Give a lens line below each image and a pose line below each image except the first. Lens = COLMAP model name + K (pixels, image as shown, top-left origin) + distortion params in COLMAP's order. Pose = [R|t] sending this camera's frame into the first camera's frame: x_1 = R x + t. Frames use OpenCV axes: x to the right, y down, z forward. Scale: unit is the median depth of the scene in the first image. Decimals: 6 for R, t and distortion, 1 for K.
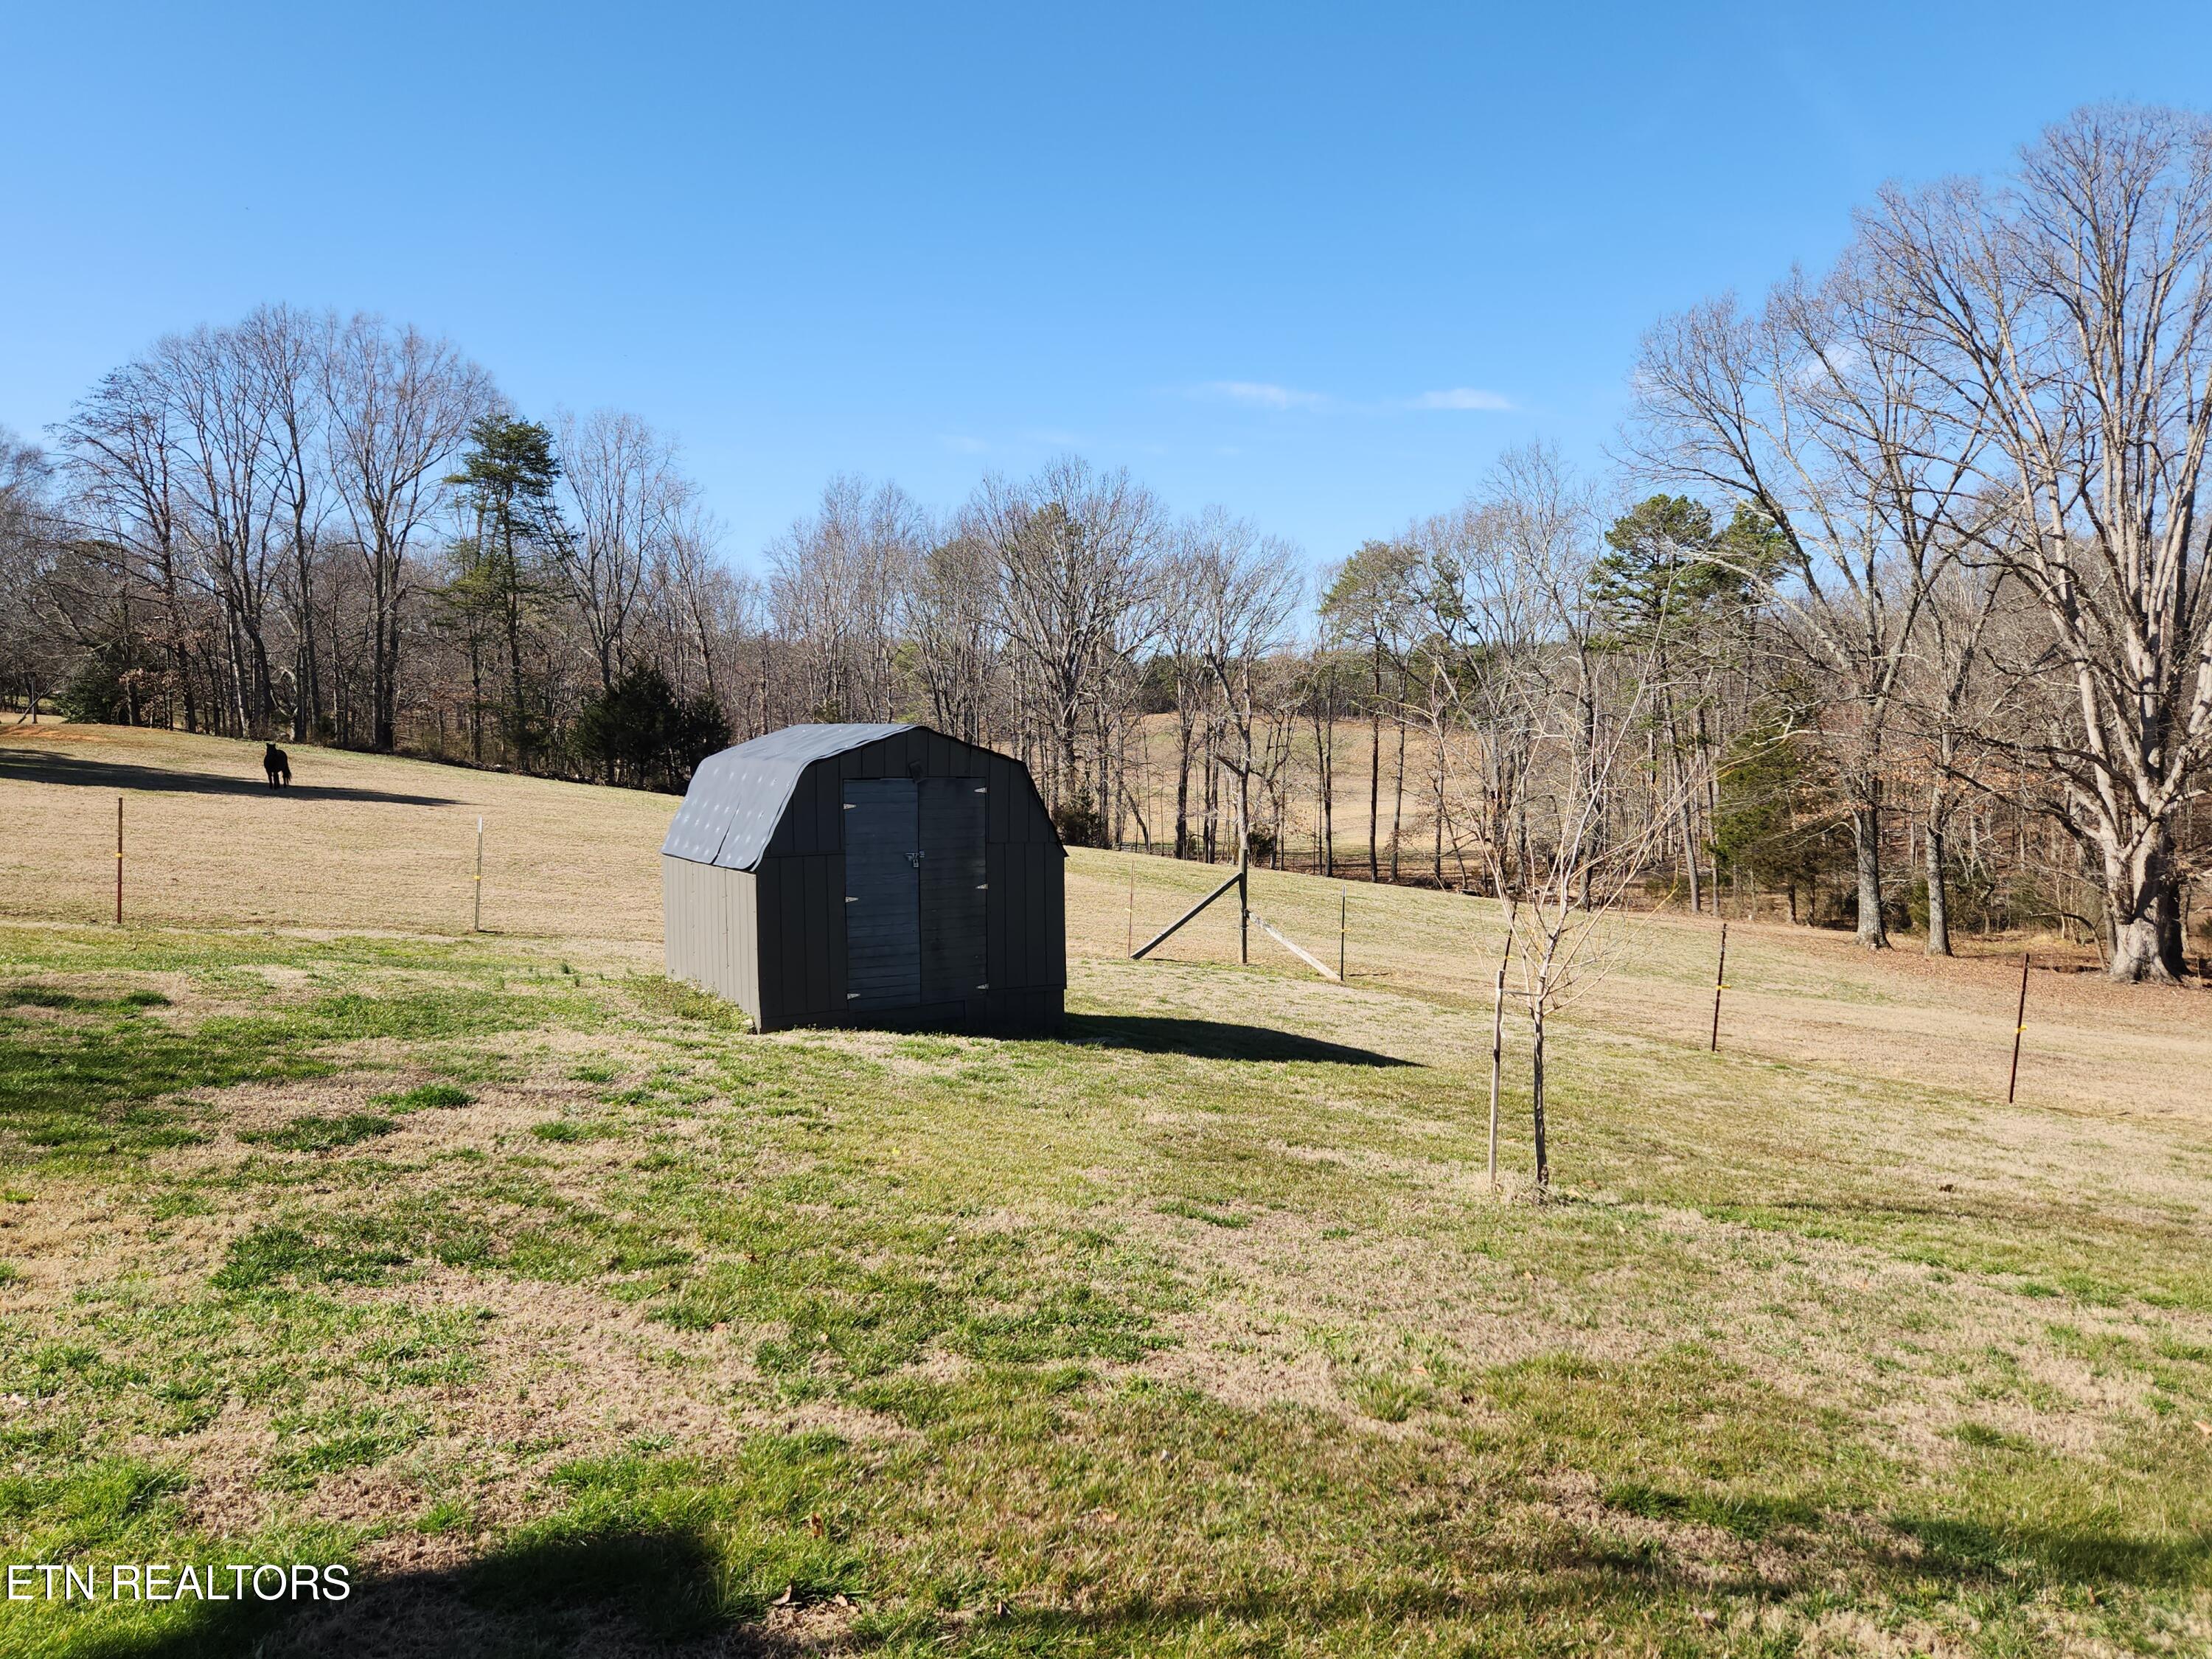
lens RADIAL K [[1524.0, 0, 1112.0], [0, 1524.0, 834.4], [0, 0, 1]] dist [-0.006383, -0.000068]
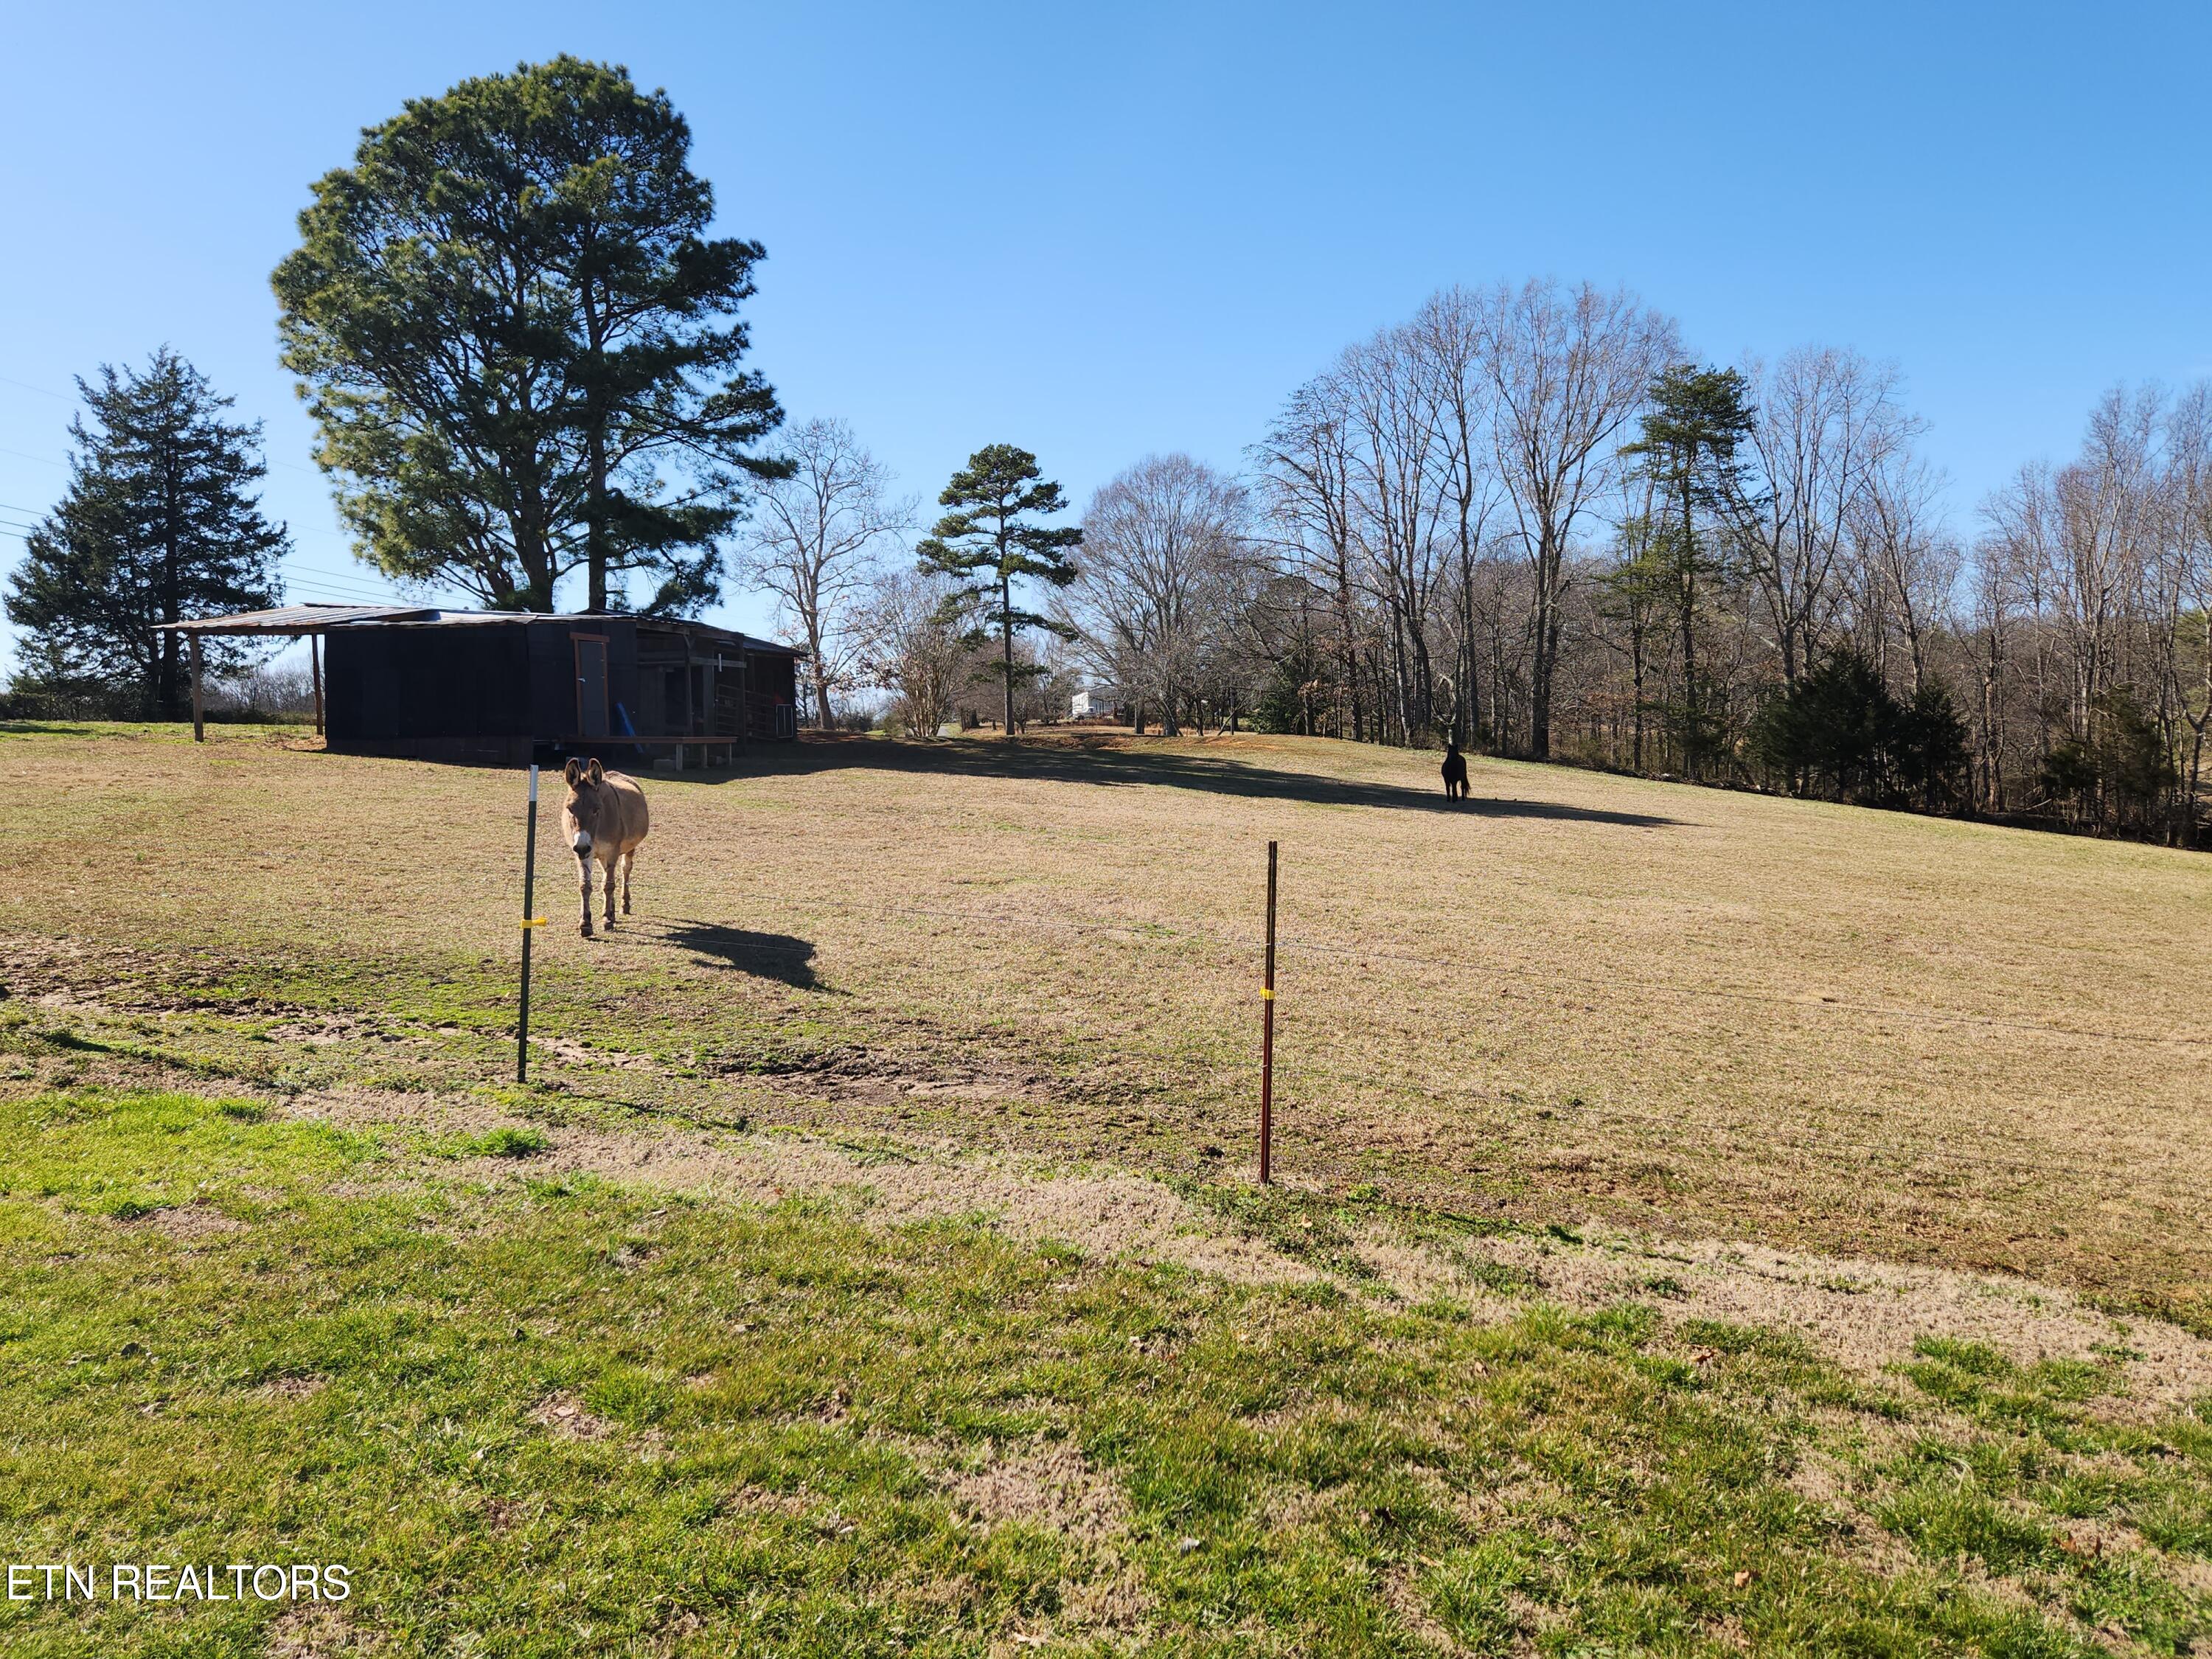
lens RADIAL K [[1496.4, 0, 1099.4], [0, 1496.4, 851.4], [0, 0, 1]] dist [0.025946, -0.053046]
pose [[0.758540, 0.029731, -0.650948, -0.091404], [-0.026274, 0.999542, 0.015036, -0.005746], [0.651097, 0.005697, 0.758973, 0.142228]]
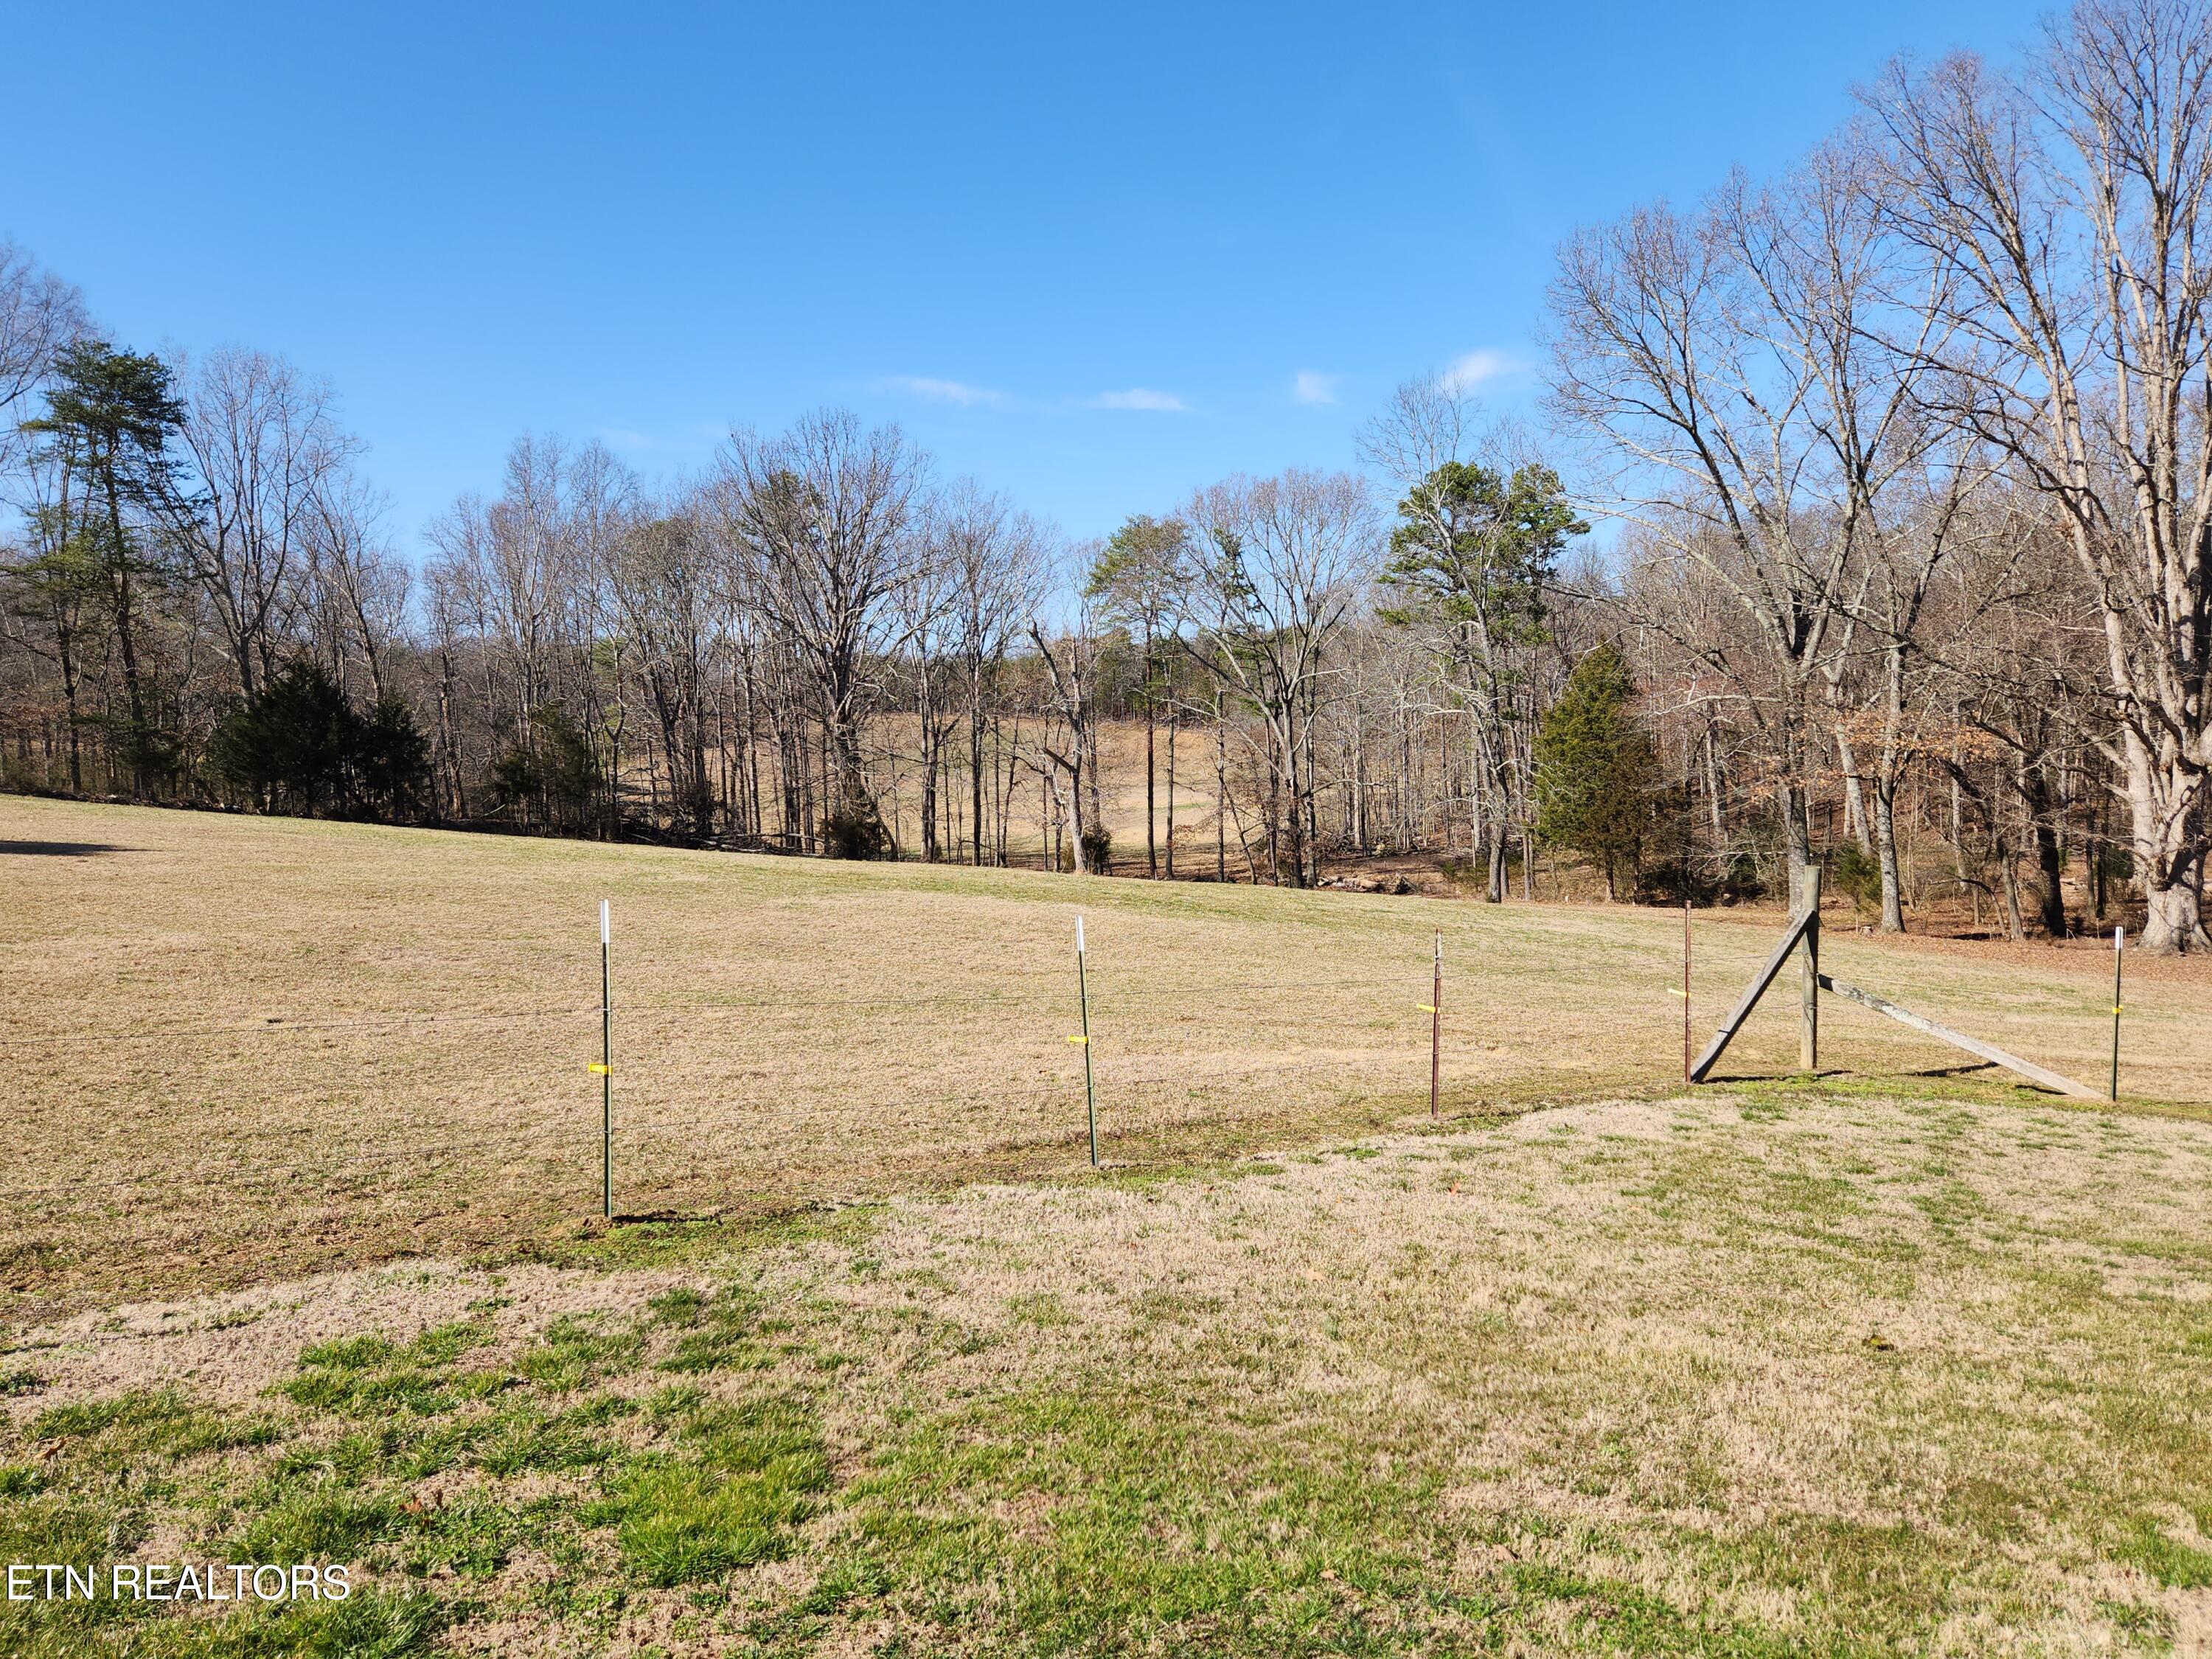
lens RADIAL K [[1496.4, 0, 1099.4], [0, 1496.4, 851.4], [0, 0, 1]] dist [0.025946, -0.053046]
pose [[0.973728, -0.050137, 0.222127, -0.085769], [0.047608, 0.998726, 0.016731, -0.005615], [-0.222683, -0.005716, 0.974874, 0.144069]]
